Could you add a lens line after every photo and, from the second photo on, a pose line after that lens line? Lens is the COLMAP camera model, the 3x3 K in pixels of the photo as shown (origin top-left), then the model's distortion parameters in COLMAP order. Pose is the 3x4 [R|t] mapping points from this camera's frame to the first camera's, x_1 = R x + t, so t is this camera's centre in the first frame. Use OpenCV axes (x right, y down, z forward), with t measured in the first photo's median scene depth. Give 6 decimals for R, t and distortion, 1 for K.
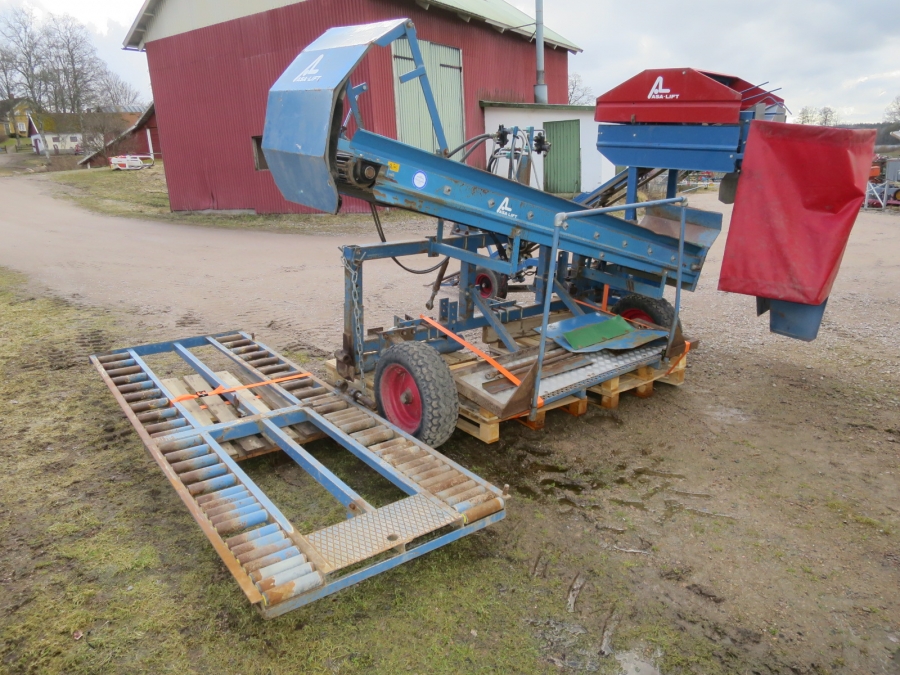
lens RADIAL K [[638.2, 0, 452.0], [0, 638.2, 340.4], [0, 0, 1]] dist [-0.059259, 0.012298]
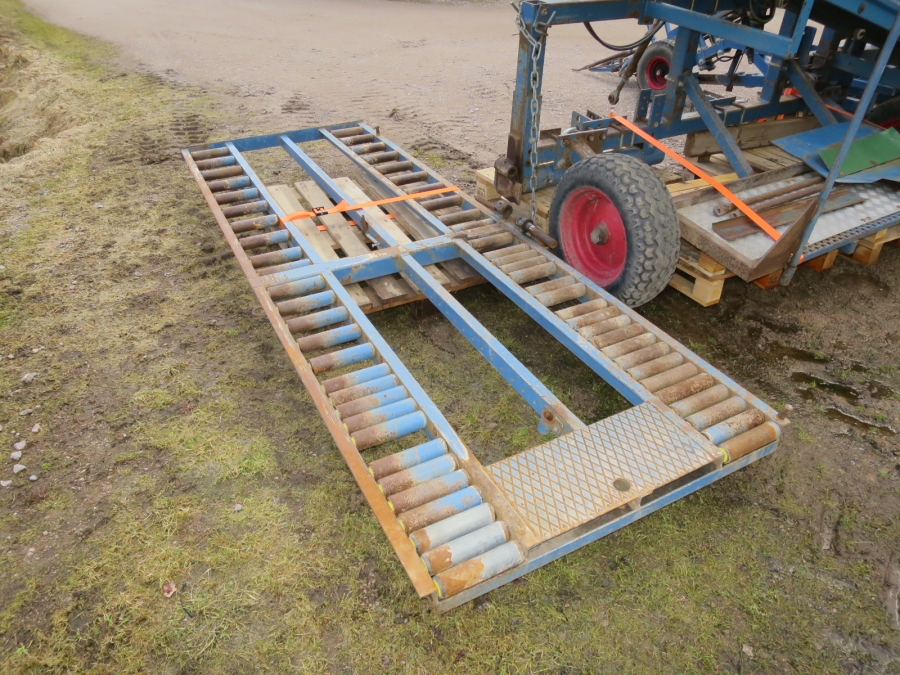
lens RADIAL K [[638.2, 0, 452.0], [0, 638.2, 340.4], [0, 0, 1]] dist [-0.059259, 0.012298]
pose [[0.986356, 0.088636, -0.138727, -0.123433], [-0.040599, 0.947624, 0.316798, -0.017010], [0.159540, -0.306844, 0.938293, 0.271121]]
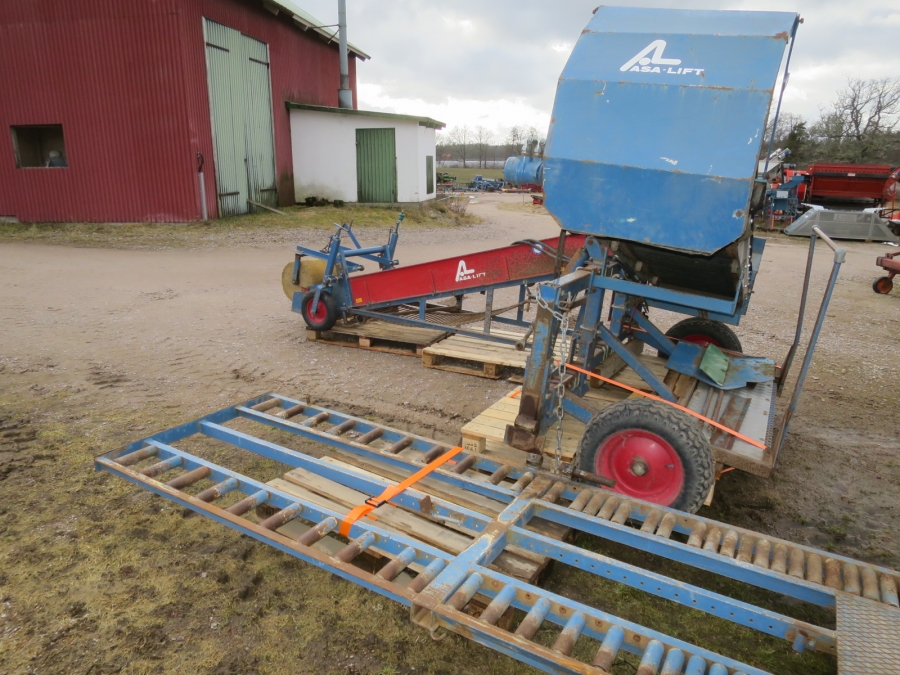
lens RADIAL K [[638.2, 0, 452.0], [0, 638.2, 340.4], [0, 0, 1]] dist [-0.059259, 0.012298]
pose [[0.918862, -0.059748, 0.390029, -0.599268], [0.063353, 0.997985, 0.003628, -0.092226], [-0.389460, 0.021376, 0.920795, 0.332532]]
